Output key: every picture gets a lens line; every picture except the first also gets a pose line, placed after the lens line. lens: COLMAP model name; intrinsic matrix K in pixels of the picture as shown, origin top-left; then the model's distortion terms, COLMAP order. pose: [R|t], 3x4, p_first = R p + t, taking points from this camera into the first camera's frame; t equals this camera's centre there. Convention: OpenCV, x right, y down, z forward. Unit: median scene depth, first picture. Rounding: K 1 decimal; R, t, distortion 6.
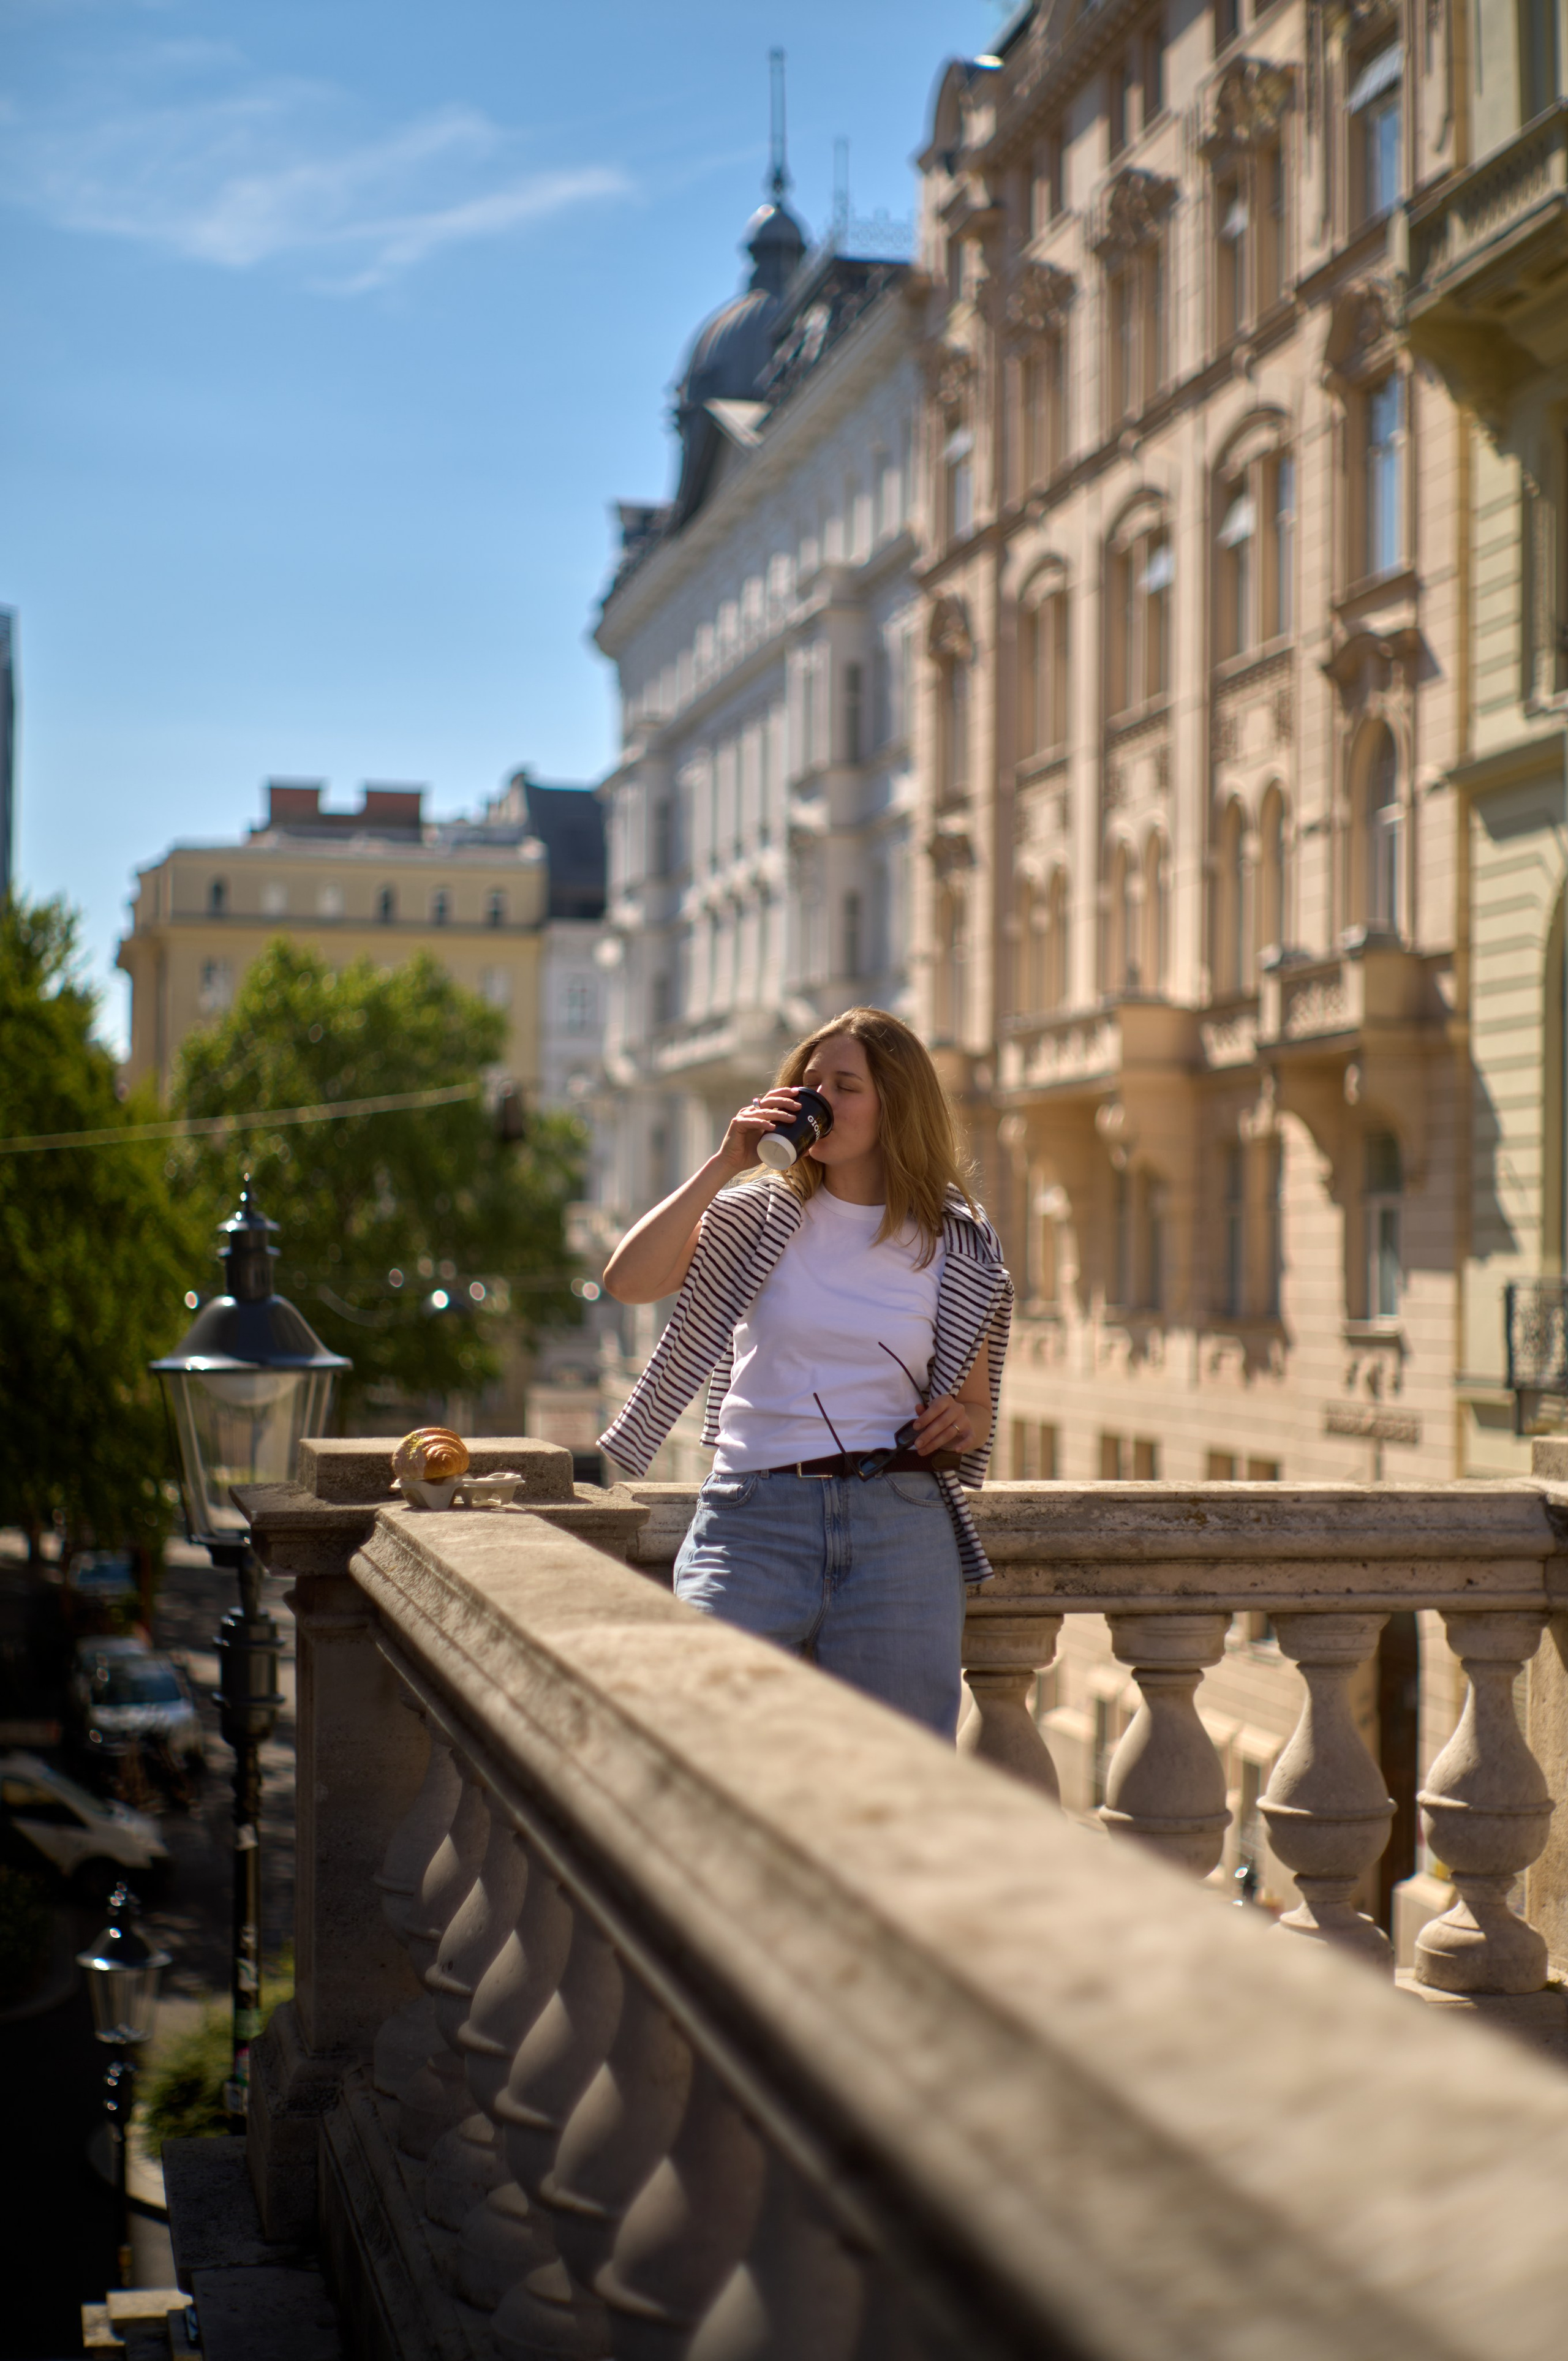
lens RADIAL K [[3438.7, 0, 784.0], [0, 3438.7, 1180.5], [0, 0, 1]] dist [0.008639, -0.519587]
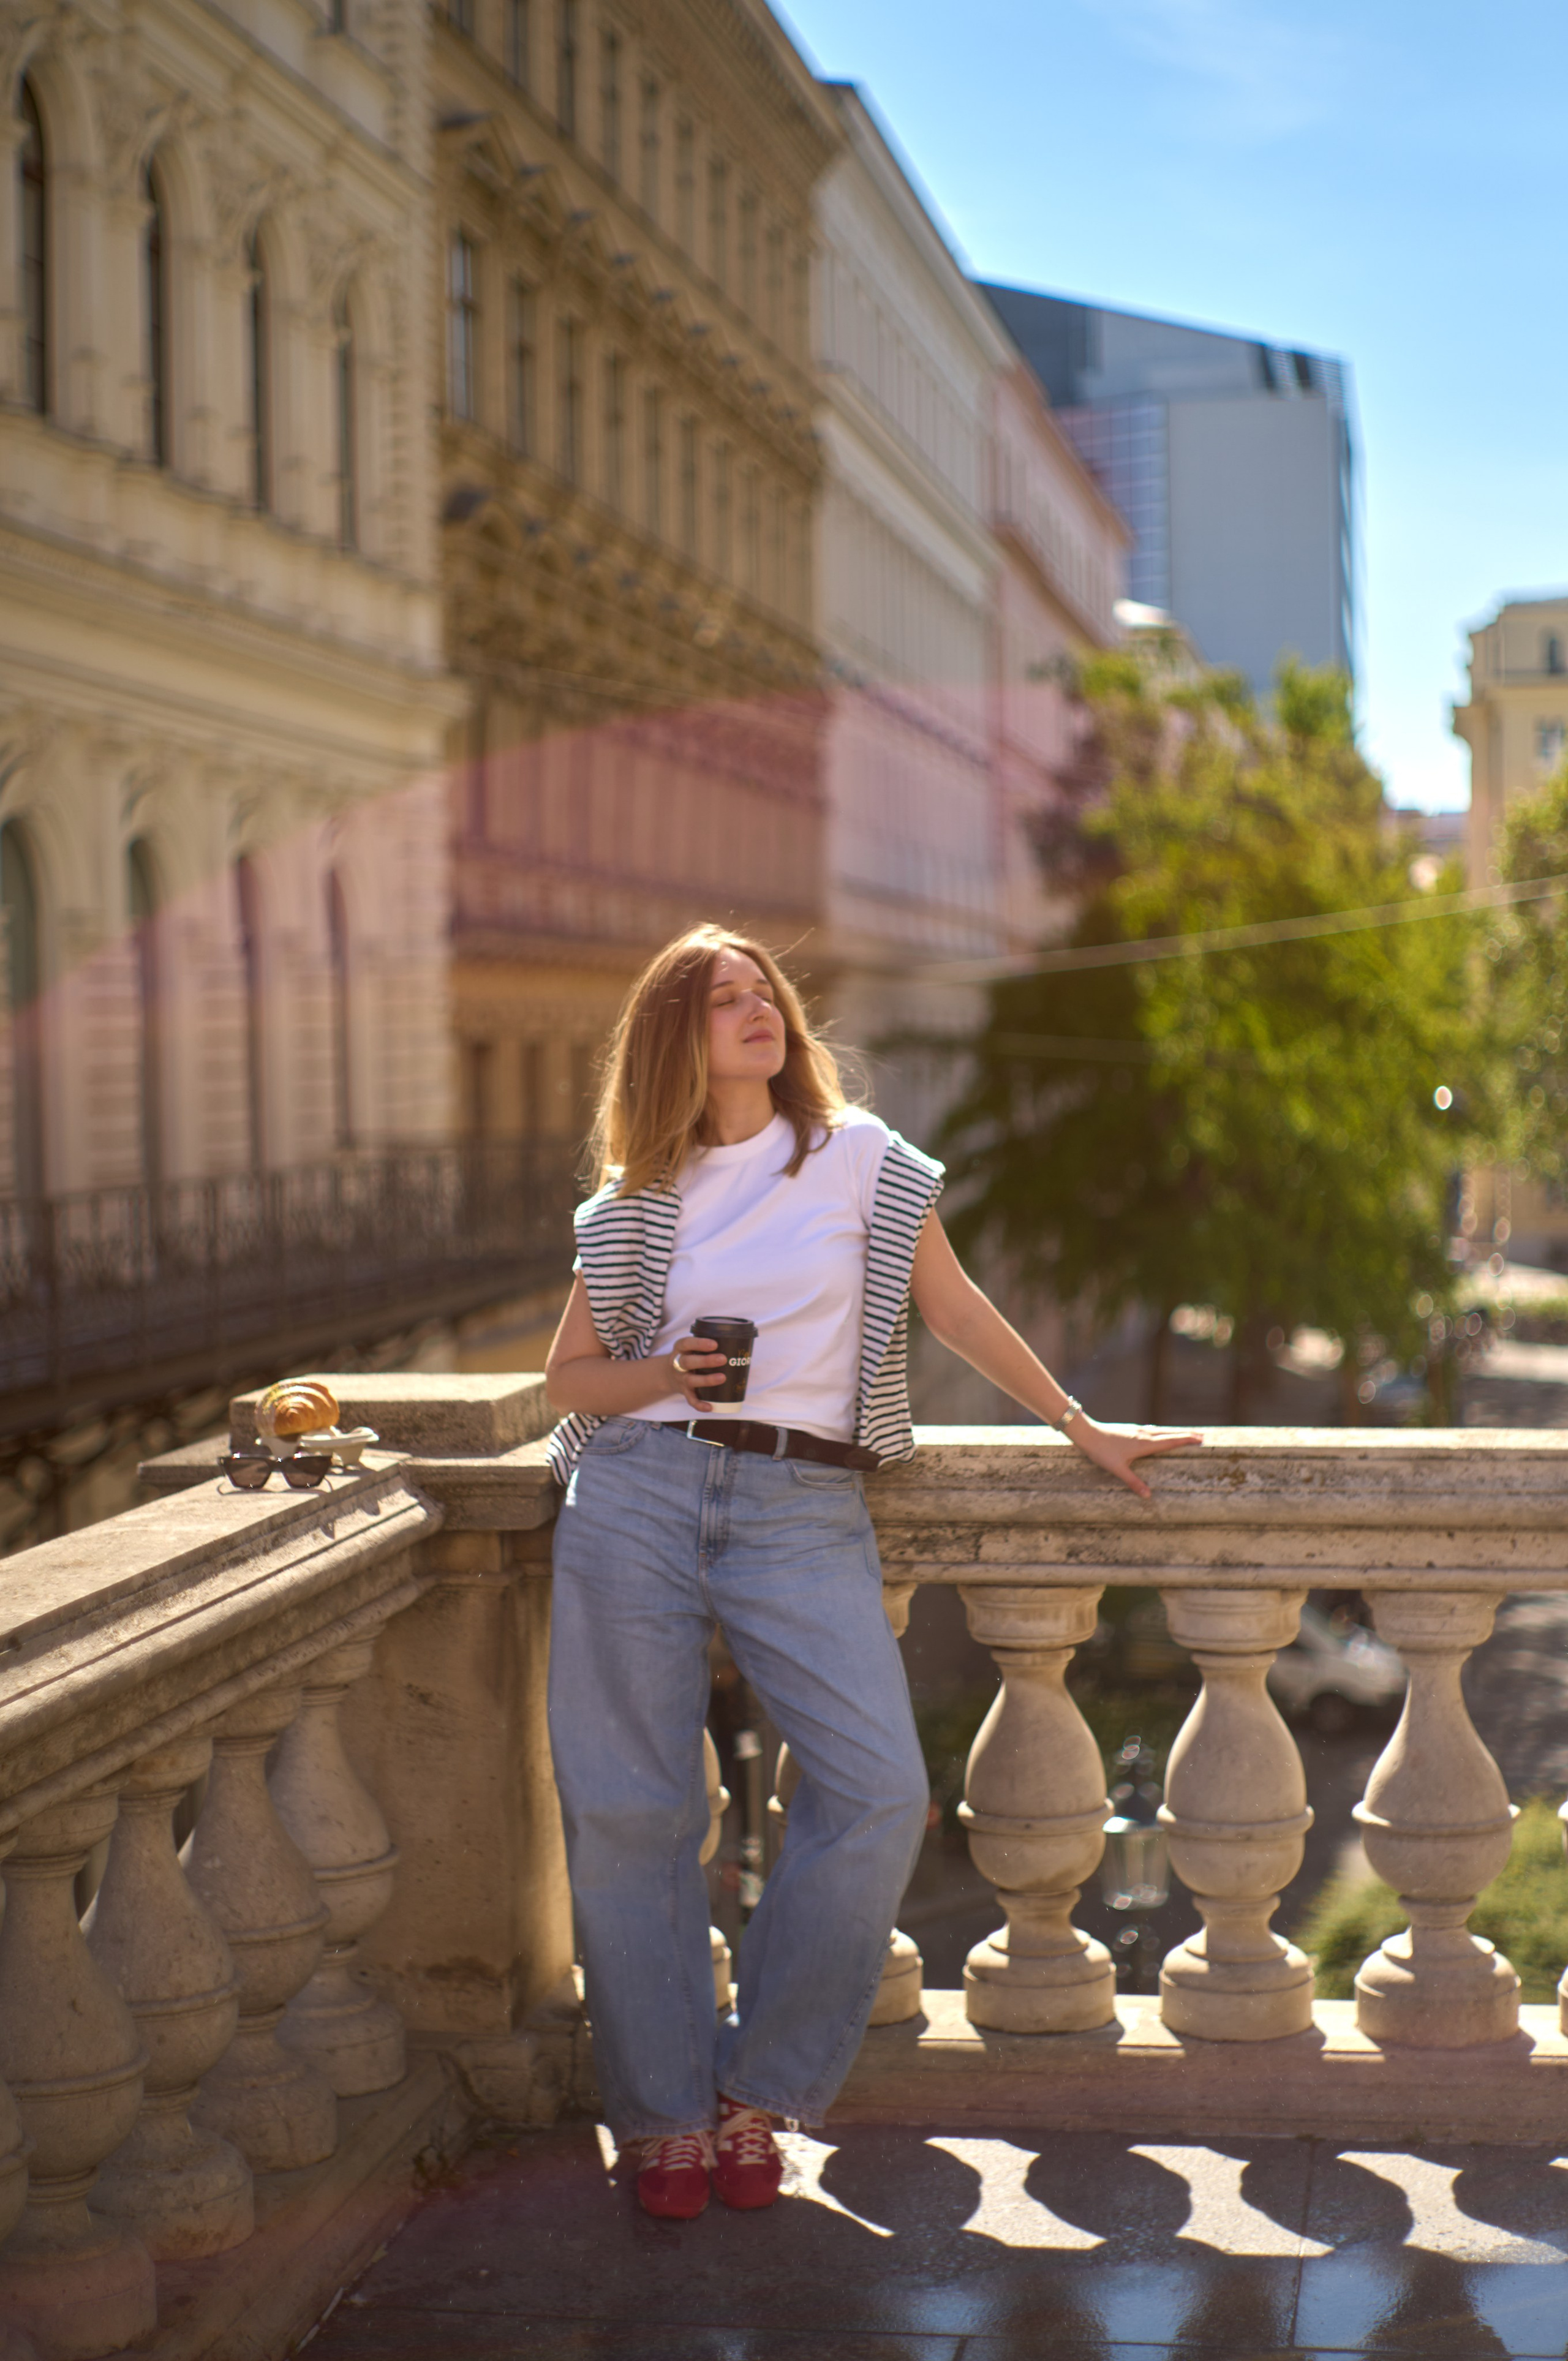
lens RADIAL K [[3611.6, 0, 782.4], [0, 3611.6, 1117.3], [0, 0, 1]] dist [0.007149, -0.591321]
pose [[0.924782, -0.017883, -0.380077, 0.358335], [0.034758, 0.998689, 0.037582, -0.028975], [0.378907, -0.047966, 0.924191, 0.130214]]
